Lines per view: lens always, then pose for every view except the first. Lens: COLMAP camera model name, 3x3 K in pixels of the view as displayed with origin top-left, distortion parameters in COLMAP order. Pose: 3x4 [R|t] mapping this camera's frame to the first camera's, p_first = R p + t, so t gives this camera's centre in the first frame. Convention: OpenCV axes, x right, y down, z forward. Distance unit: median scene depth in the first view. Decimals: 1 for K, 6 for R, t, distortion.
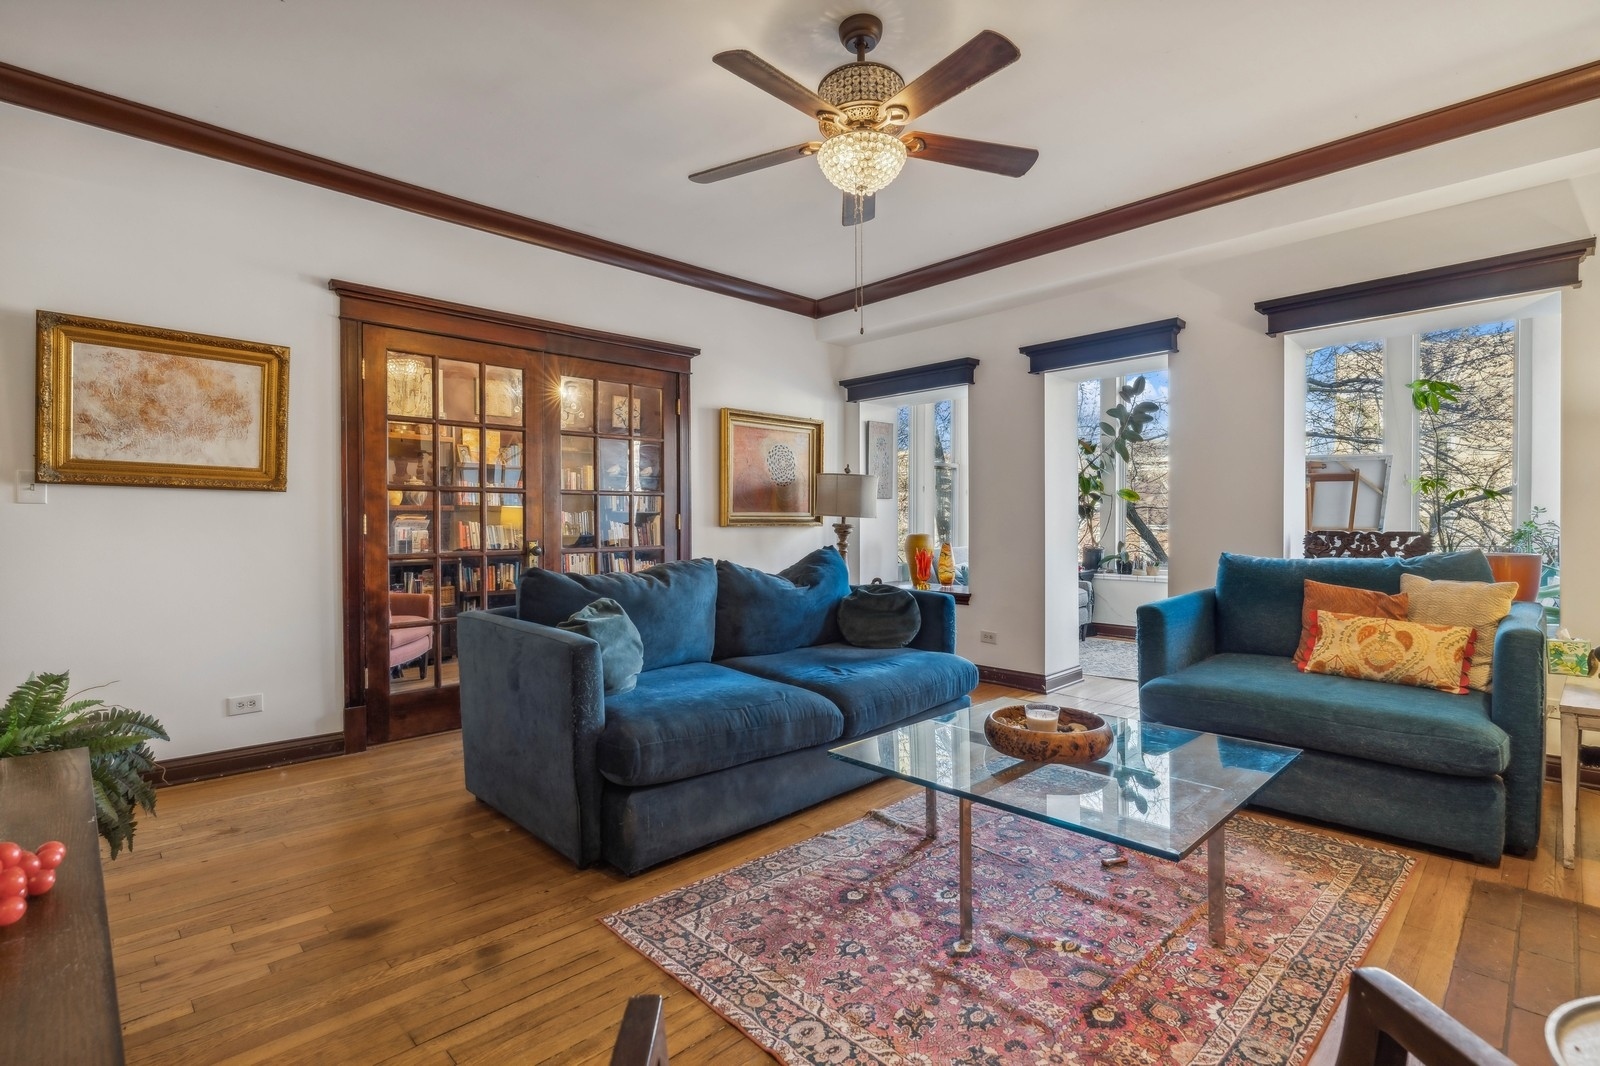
lens RADIAL K [[742.2, 0, 793.7], [0, 742.2, 523.2], [0, 0, 1]] dist [-0.001079, -0.000317]
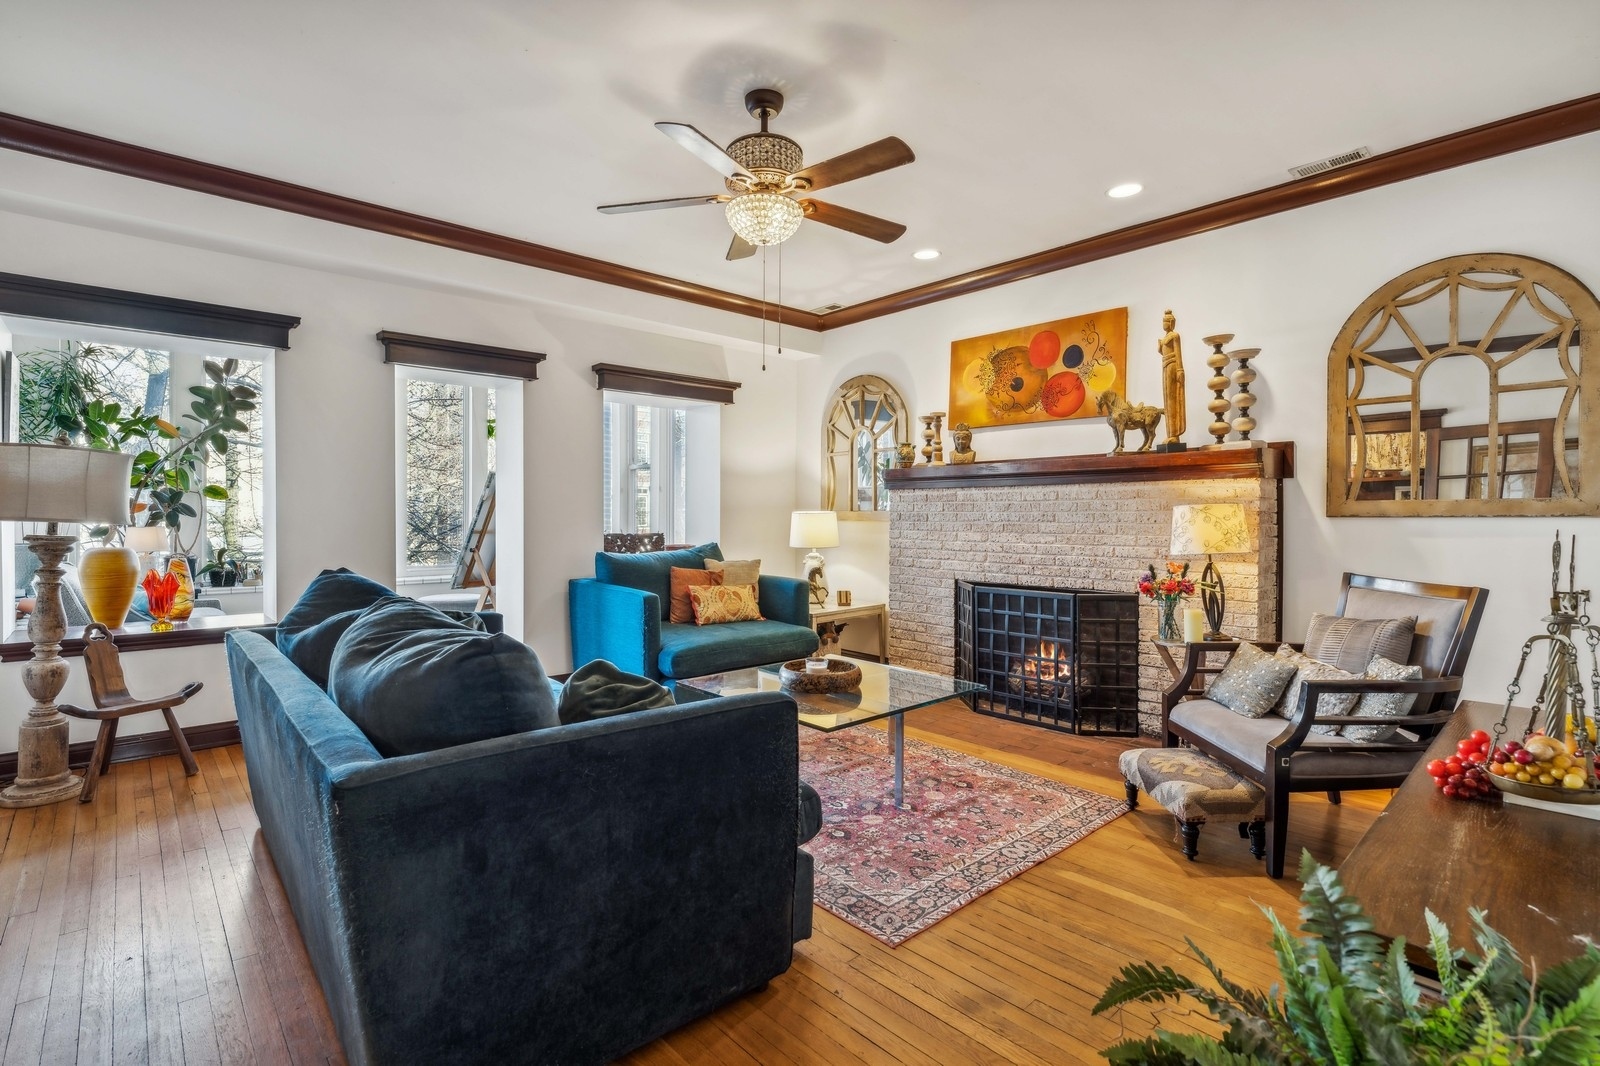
lens RADIAL K [[742.2, 0, 794.9], [0, 742.2, 528.5], [0, 0, 1]] dist [-0.001079, -0.000317]
pose [[0.031023, -0.011613, 0.999451, -1.394904], [-0.002504, 0.999928, 0.011697, -0.034204], [-0.999516, -0.002865, 0.030991, 1.238493]]
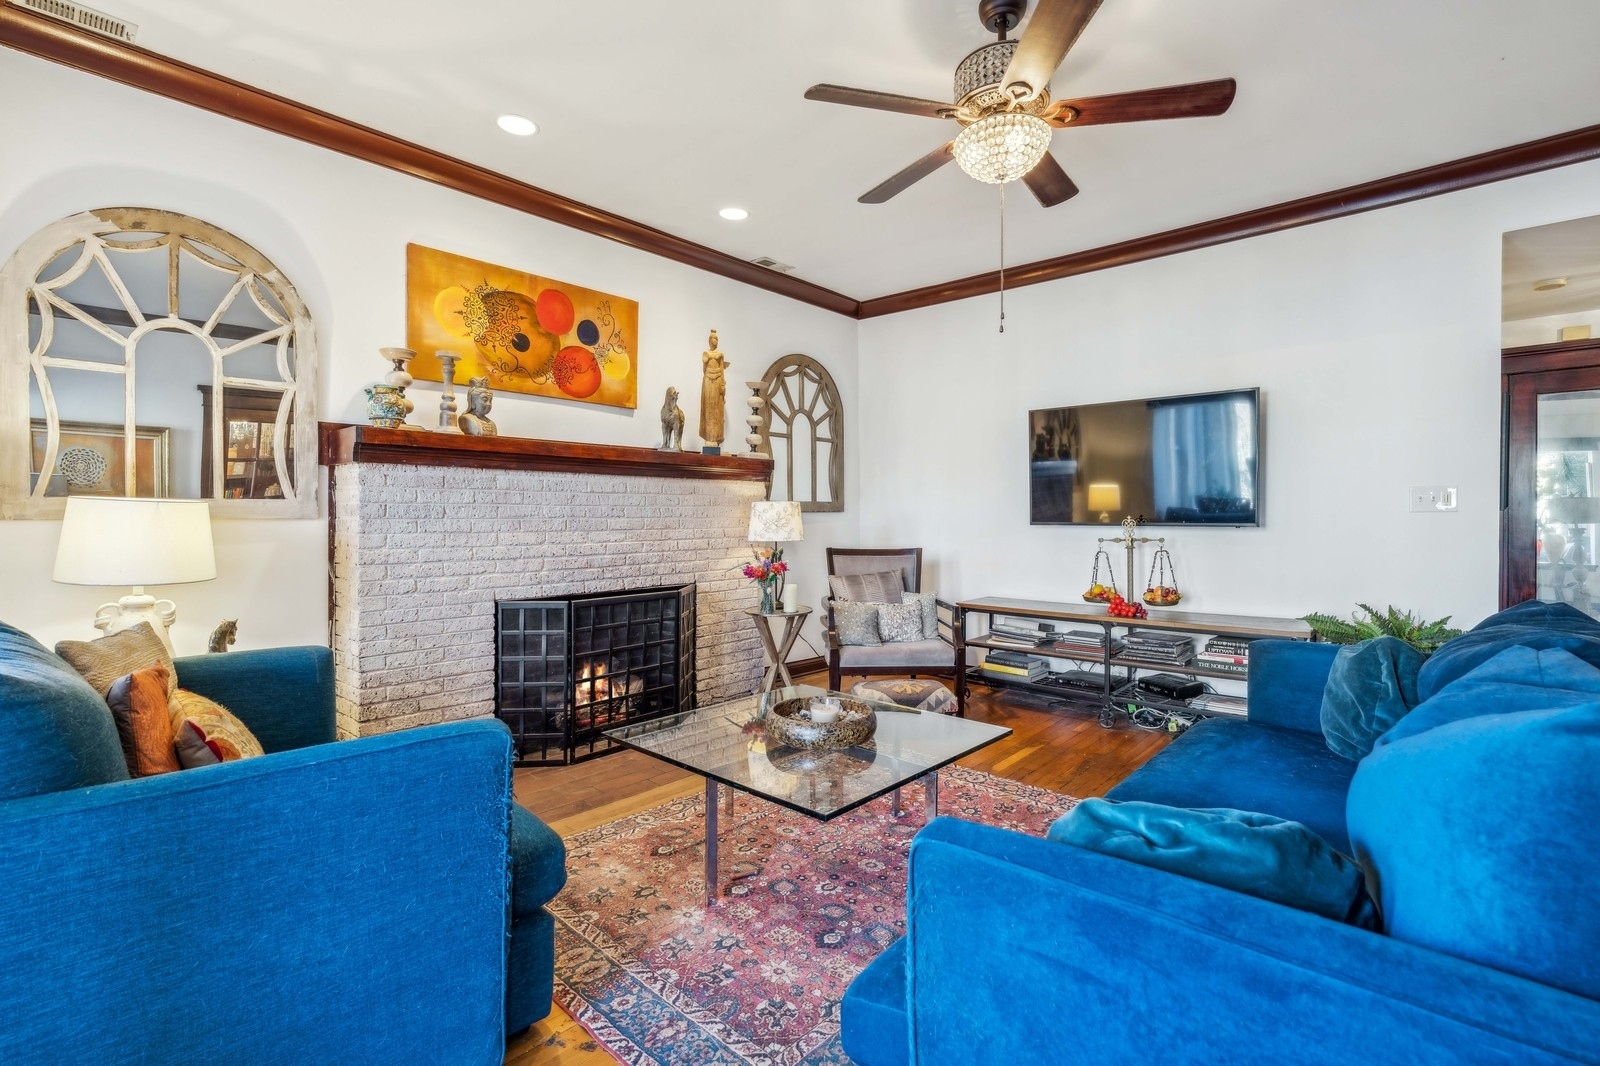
lens RADIAL K [[742.2, 0, 793.4], [0, 742.2, 525.0], [0, 0, 1]] dist [-0.001079, -0.000317]
pose [[-0.997828, 0.006097, -0.065588, 0.558108], [0.005245, 0.999900, 0.013159, -0.032297], [0.065661, 0.012786, -0.997760, 2.585204]]
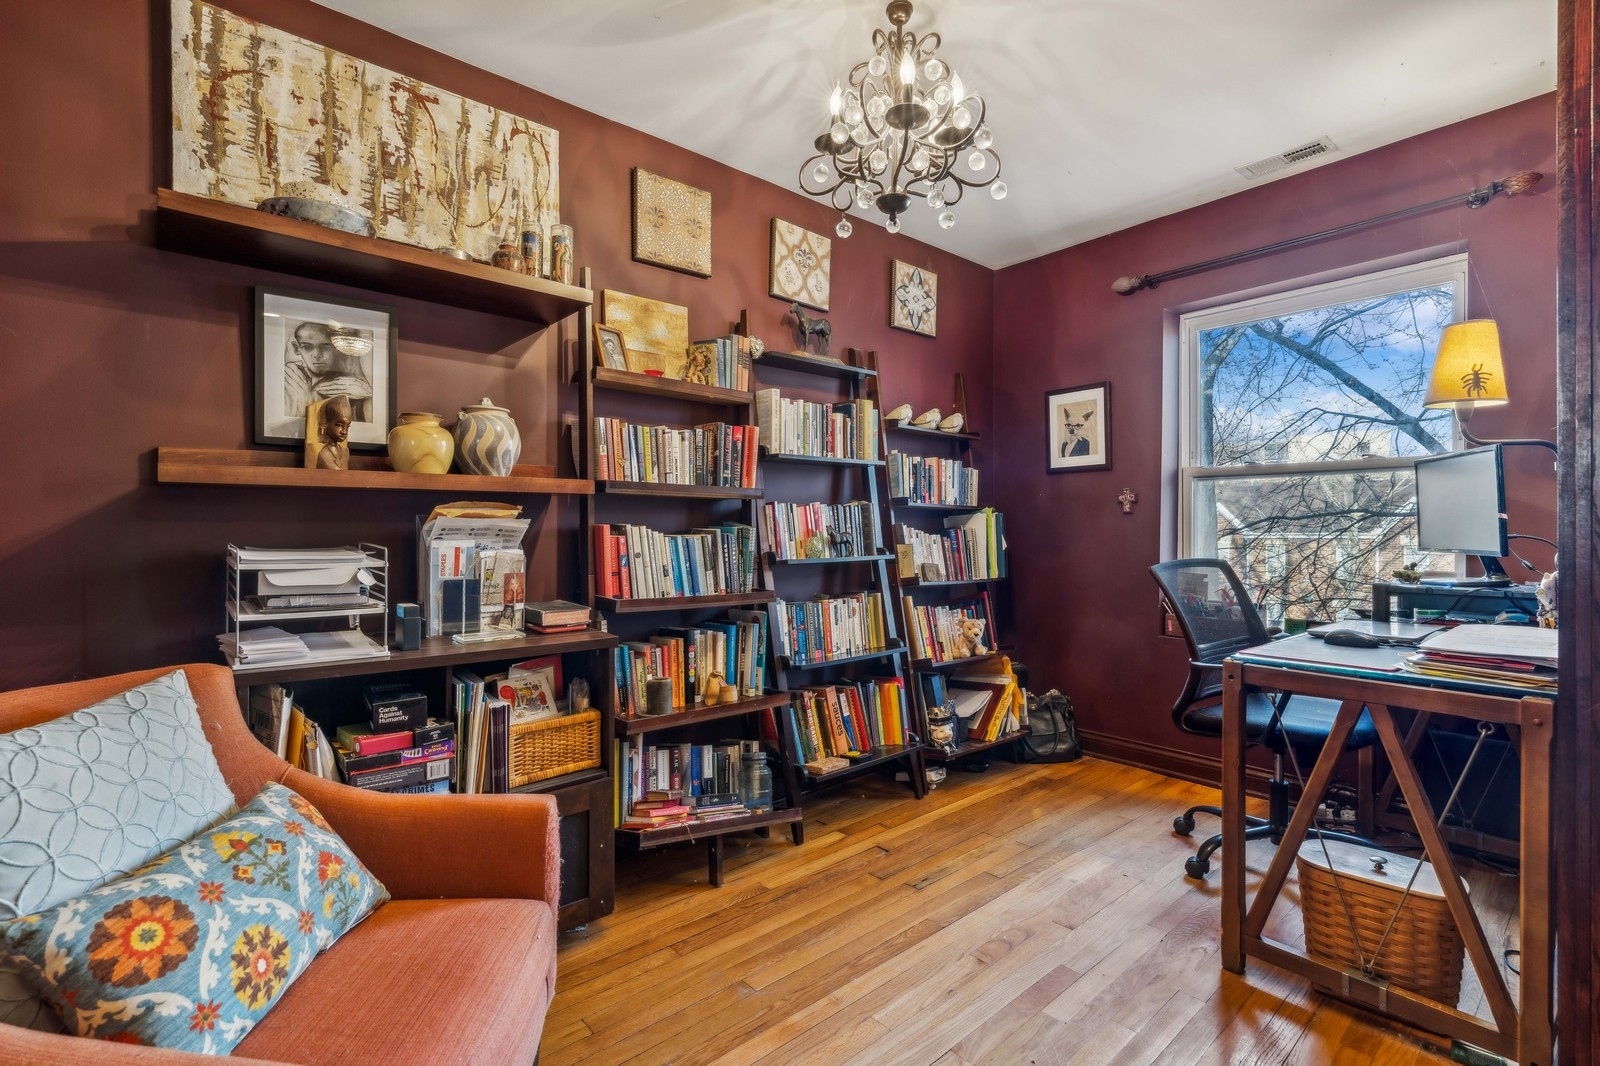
lens RADIAL K [[742.2, 0, 803.0], [0, 742.2, 529.2], [0, 0, 1]] dist [-0.001079, -0.000317]
pose [[0.997561, -0.000129, -0.069795, -0.067204], [-0.000035, 0.999997, -0.002349, 0.000157], [0.069796, 0.002345, 0.997559, 0.131462]]
